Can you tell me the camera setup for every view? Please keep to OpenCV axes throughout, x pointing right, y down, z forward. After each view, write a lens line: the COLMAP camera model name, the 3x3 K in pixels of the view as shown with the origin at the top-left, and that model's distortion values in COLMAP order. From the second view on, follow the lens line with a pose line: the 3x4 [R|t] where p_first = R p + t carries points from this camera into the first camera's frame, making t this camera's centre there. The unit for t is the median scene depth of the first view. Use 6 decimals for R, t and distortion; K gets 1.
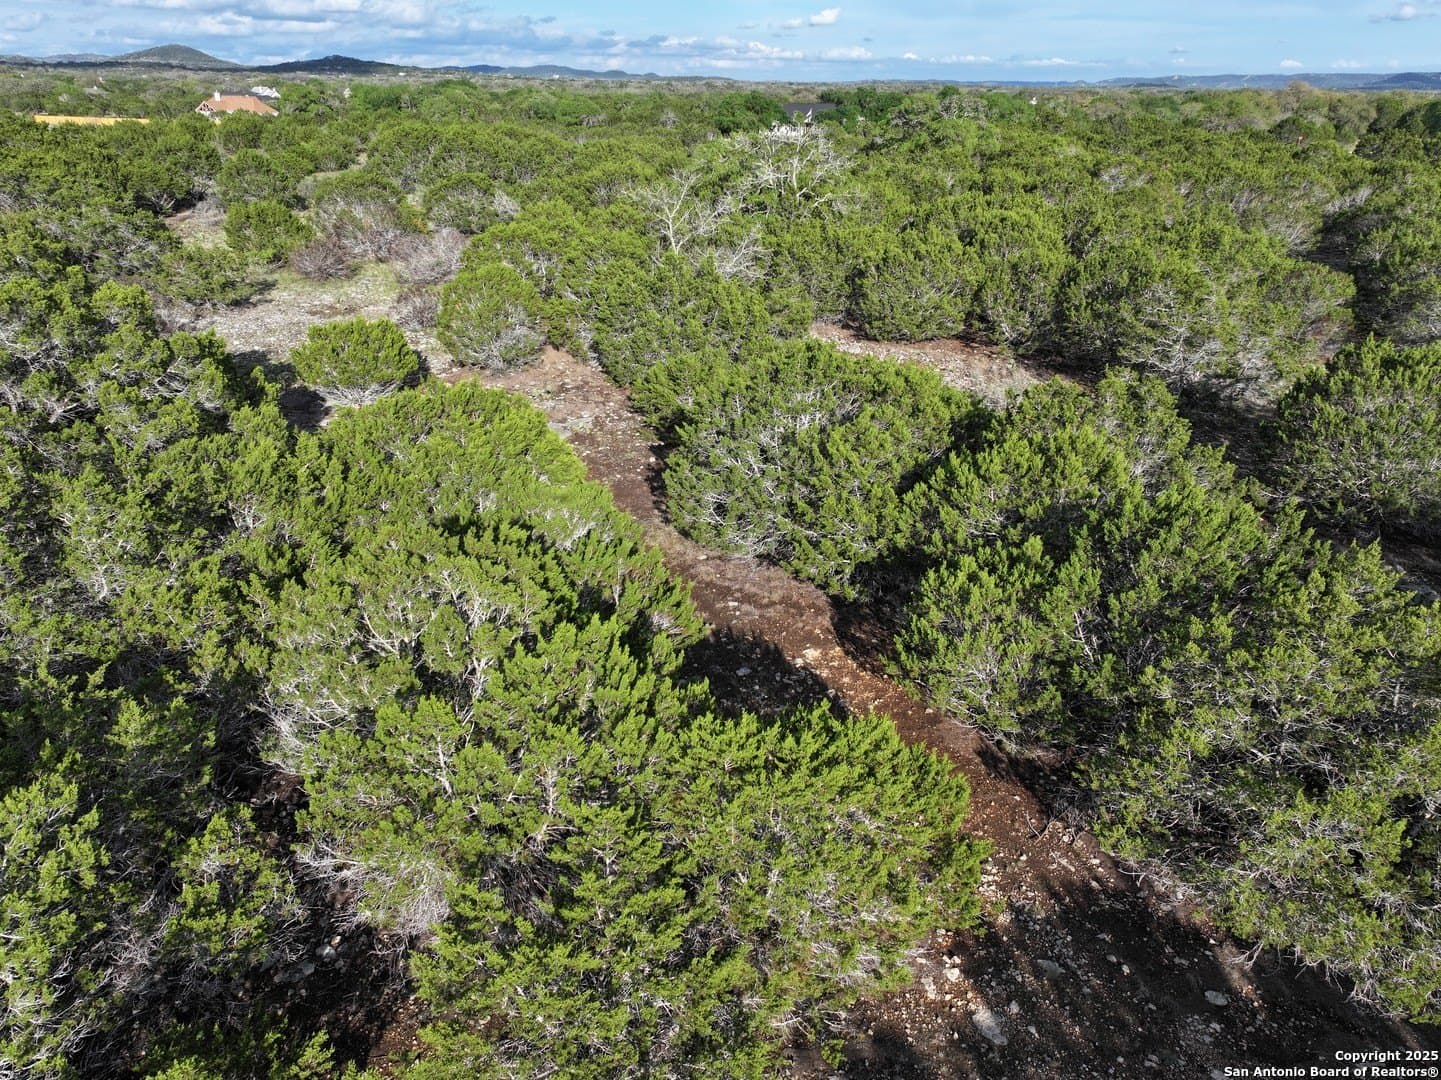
lens RADIAL K [[1013.9, 0, 721.0], [0, 1013.9, 539.8], [0, 0, 1]] dist [-0.004319, 0.019124]
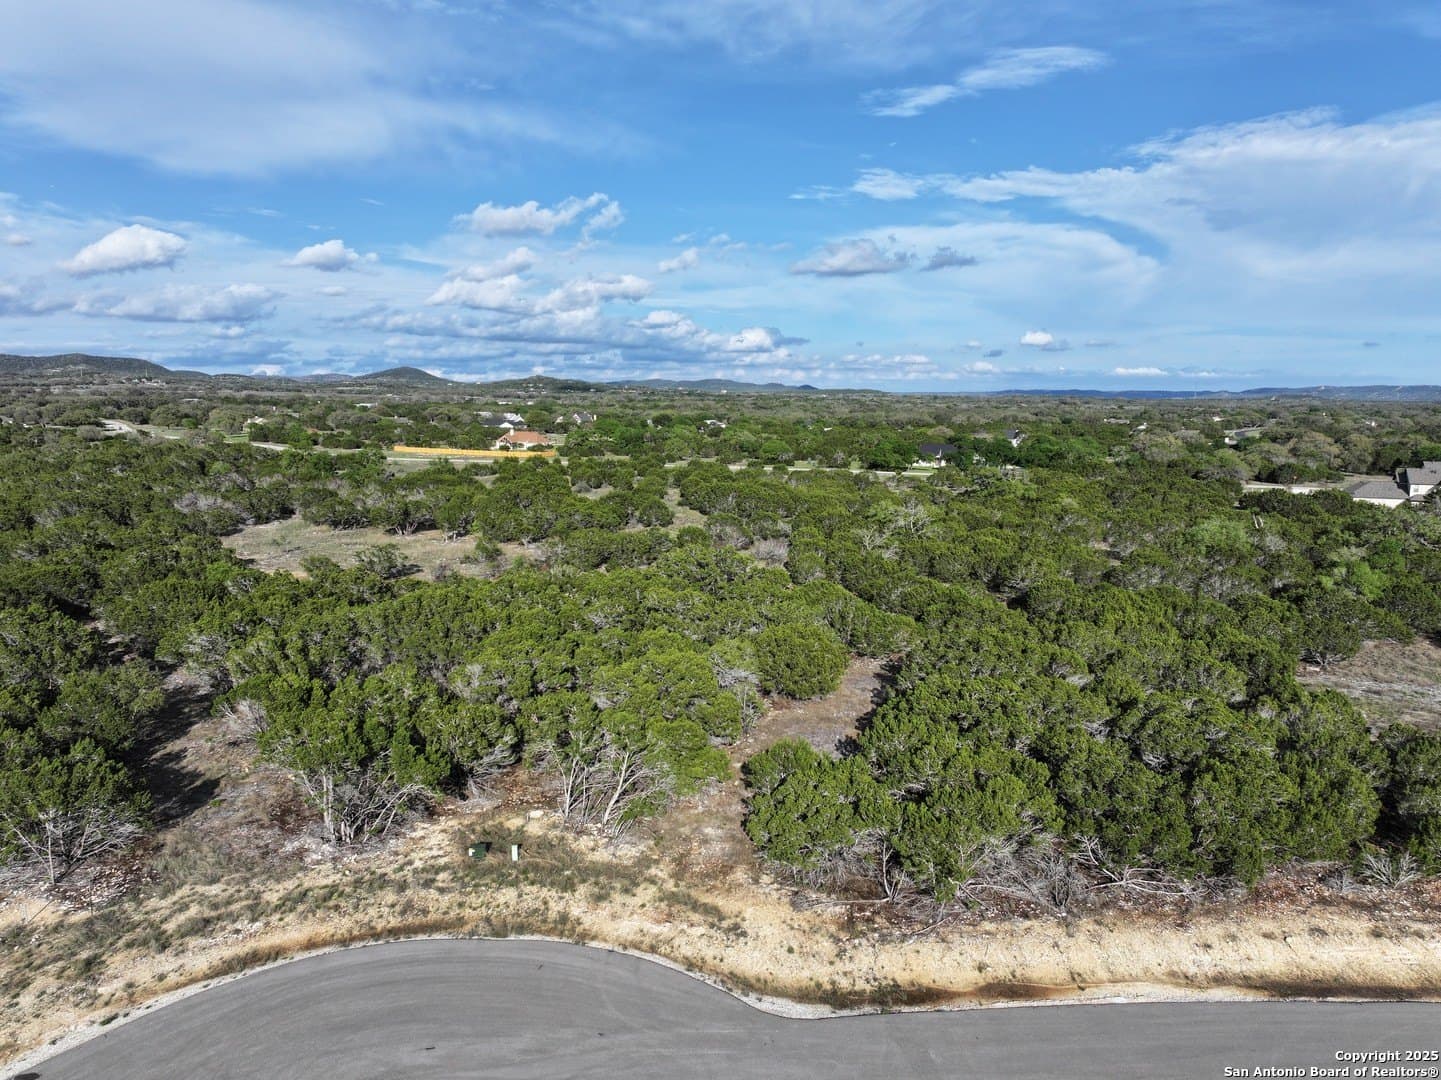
lens RADIAL K [[1013.9, 0, 720.7], [0, 1013.9, 539.8], [0, 0, 1]] dist [-0.004319, 0.019124]
pose [[0.989500, 0.020002, -0.143144, -0.041968], [-0.058631, 0.960780, -0.271041, 0.441780], [0.132109, 0.276588, 0.951865, -1.617505]]
